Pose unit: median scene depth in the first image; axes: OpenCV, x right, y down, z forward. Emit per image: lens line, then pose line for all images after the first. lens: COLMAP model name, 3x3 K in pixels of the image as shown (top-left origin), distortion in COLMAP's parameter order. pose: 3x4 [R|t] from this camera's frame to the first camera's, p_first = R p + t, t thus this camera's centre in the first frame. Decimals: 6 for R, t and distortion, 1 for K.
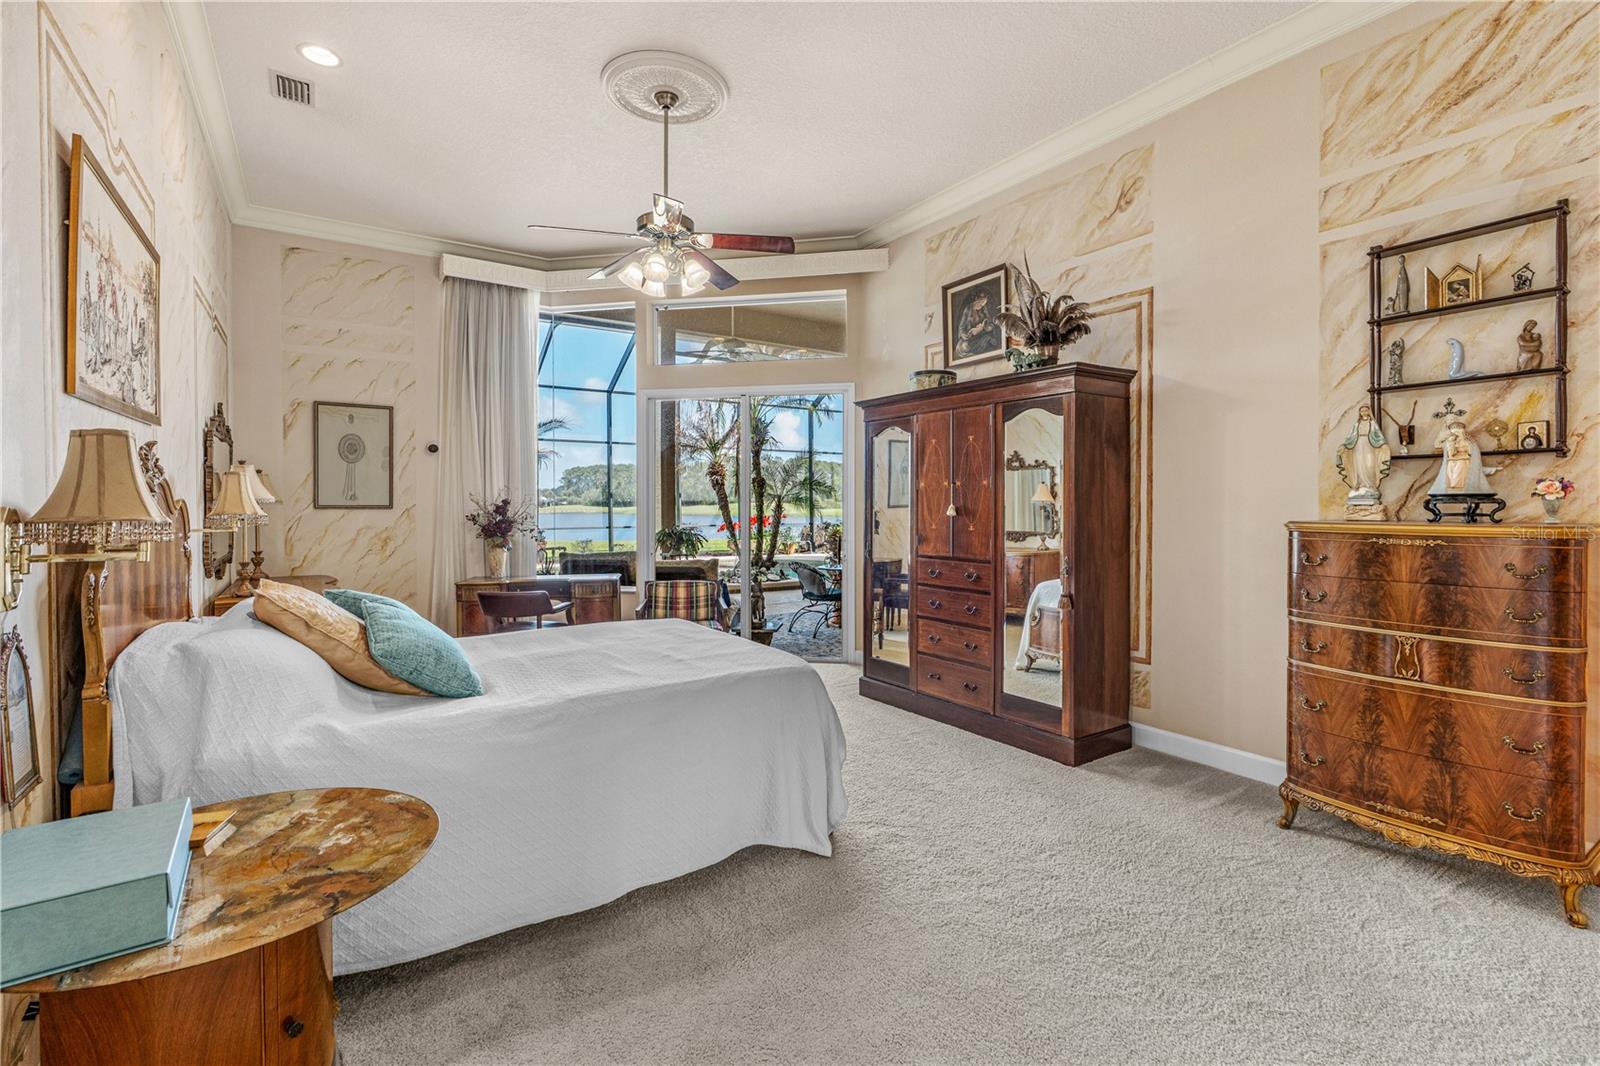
lens RADIAL K [[736.5, 0, 824.9], [0, 736.5, 510.5], [0, 0, 1]] dist [-0.004399, -0.000053]
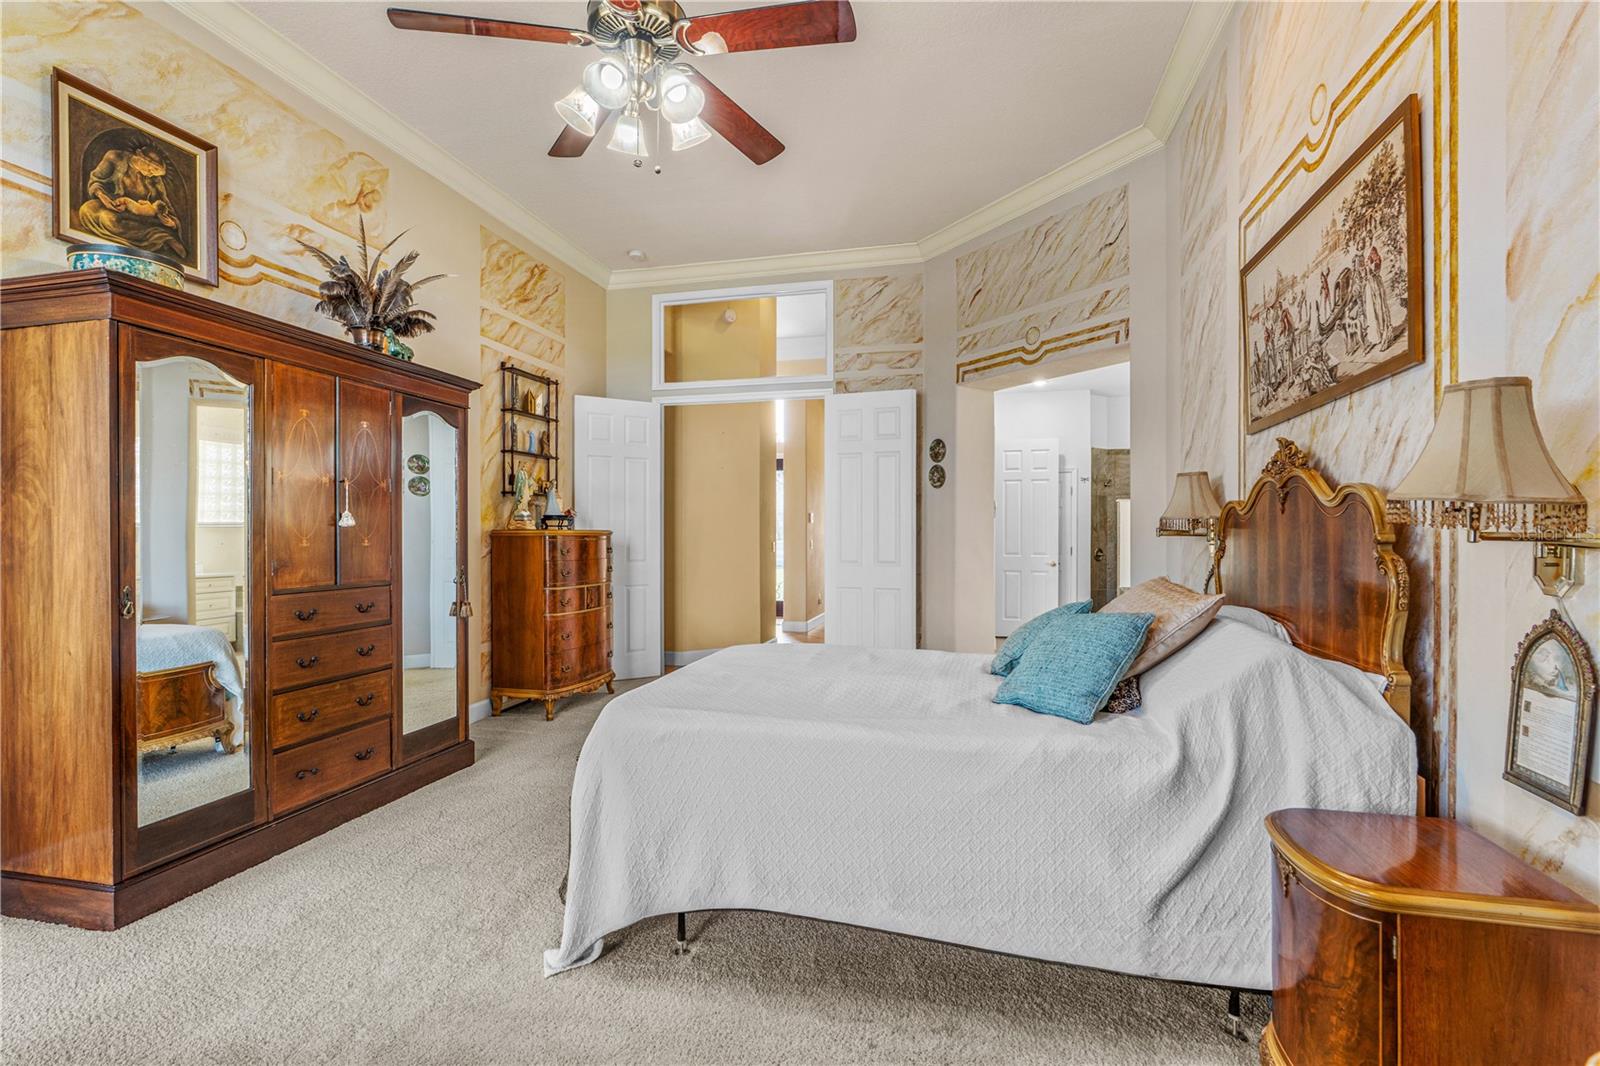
lens RADIAL K [[735.7, 0, 804.3], [0, 735.7, 528.1], [0, 0, 1]] dist [-0.015369, 0.009571]
pose [[-0.665670, 0.008568, 0.746197, -0.688275], [0.009227, 0.999952, -0.003251, 0.015892], [-0.746189, 0.004721, -0.665718, 1.207086]]
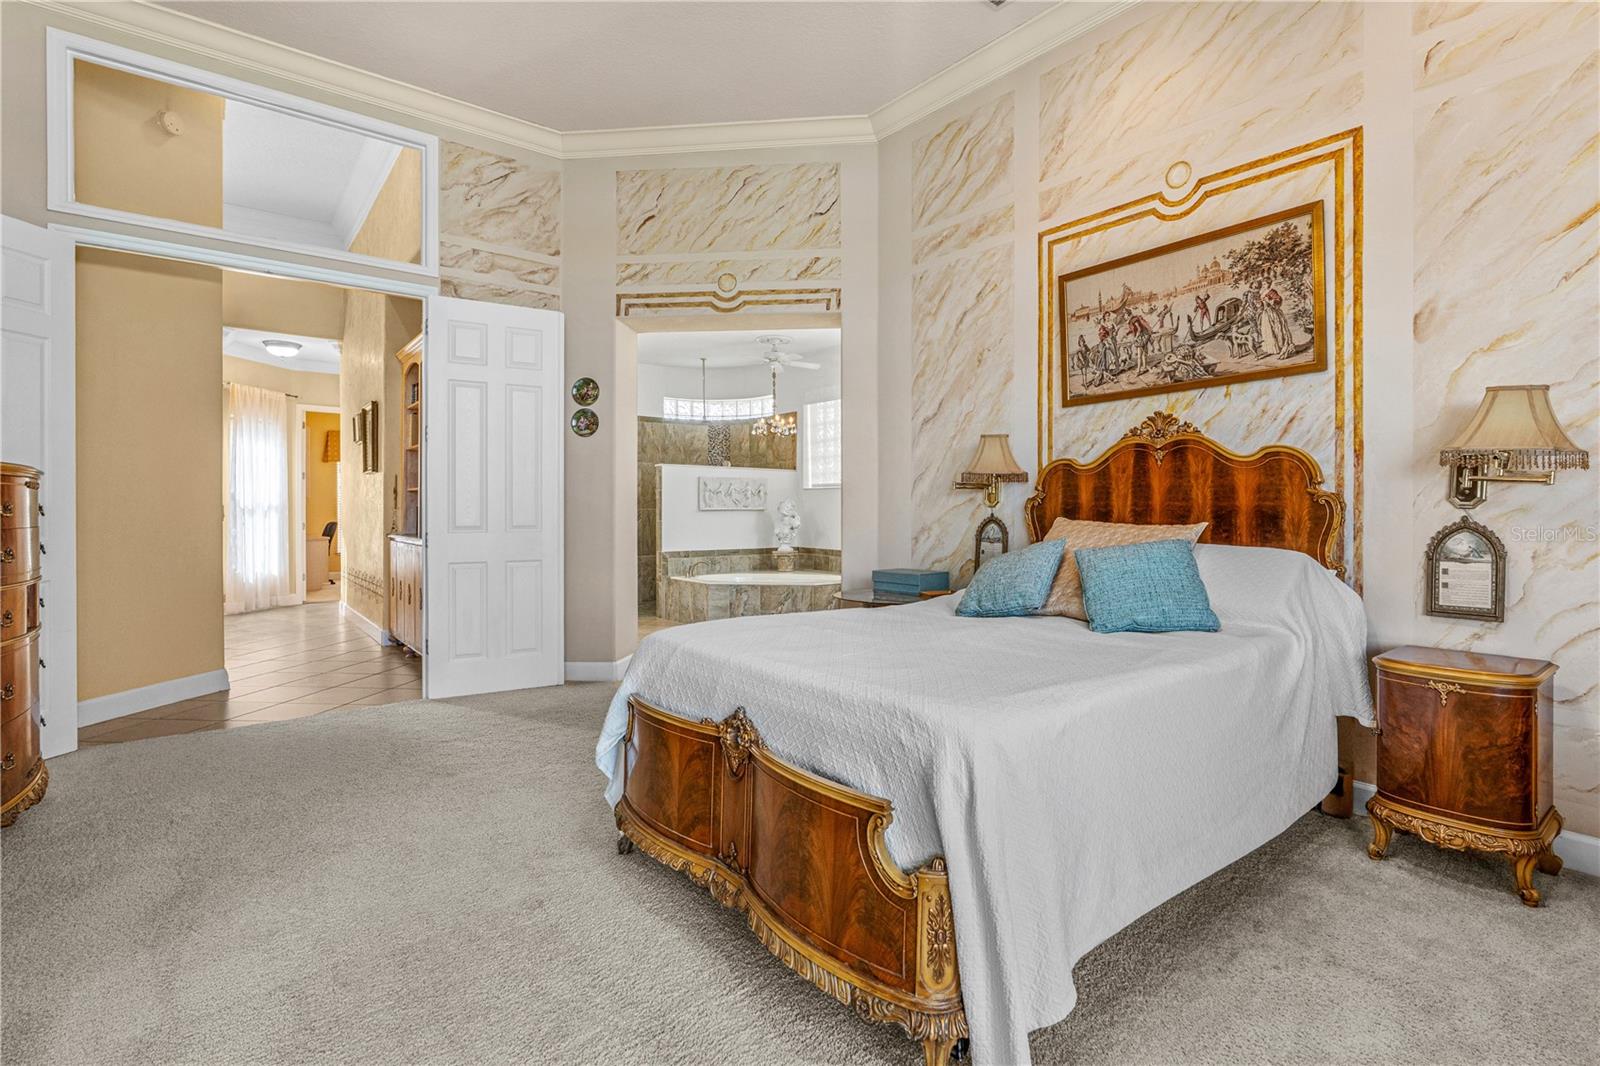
lens RADIAL K [[755.5, 0, 834.7], [0, 755.5, 505.6], [0, 0, 1]] dist [-0.015294, 0.011658]
pose [[-0.996909, 0.002217, -0.078529, -0.115351], [0.001783, 0.999983, 0.005594, 0.040944], [0.078540, 0.005437, -0.996896, 1.311064]]
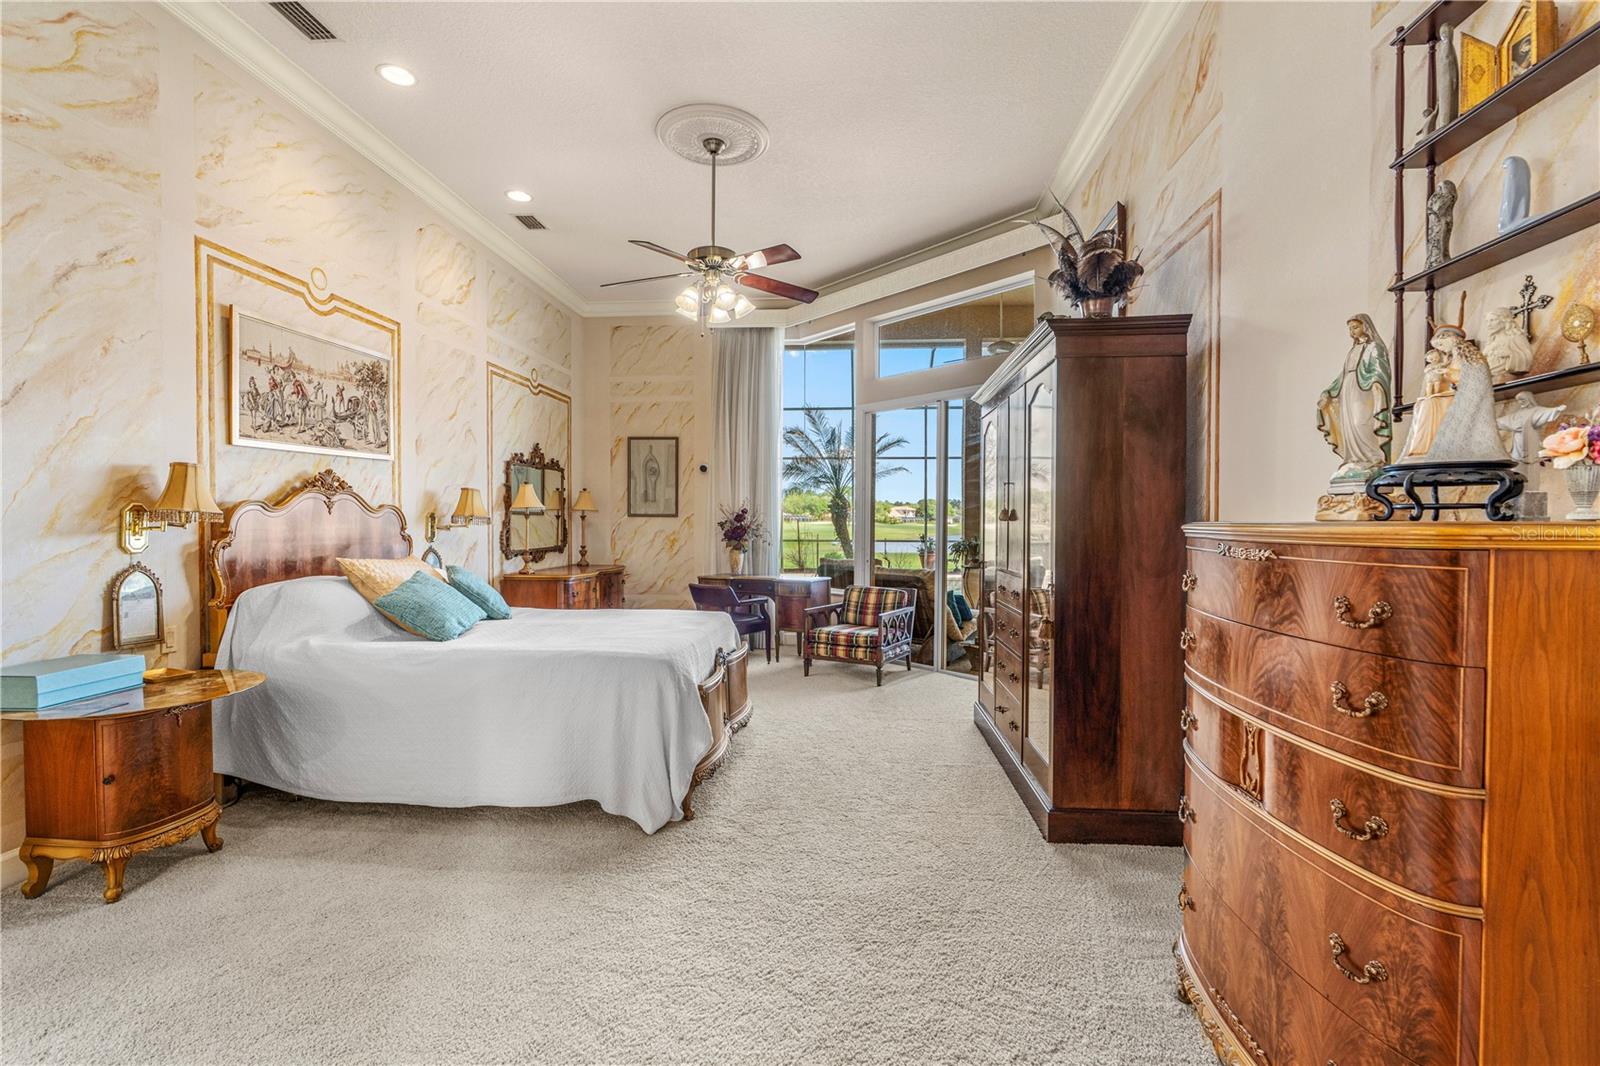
lens RADIAL K [[735.7, 0, 804.3], [0, 735.7, 528.1], [0, 0, 1]] dist [-0.015369, 0.009571]
pose [[0.771943, 0.009125, -0.635626, 0.562425], [-0.008805, 0.999955, 0.003662, 0.015005], [0.635631, 0.002770, 0.771988, 0.214781]]
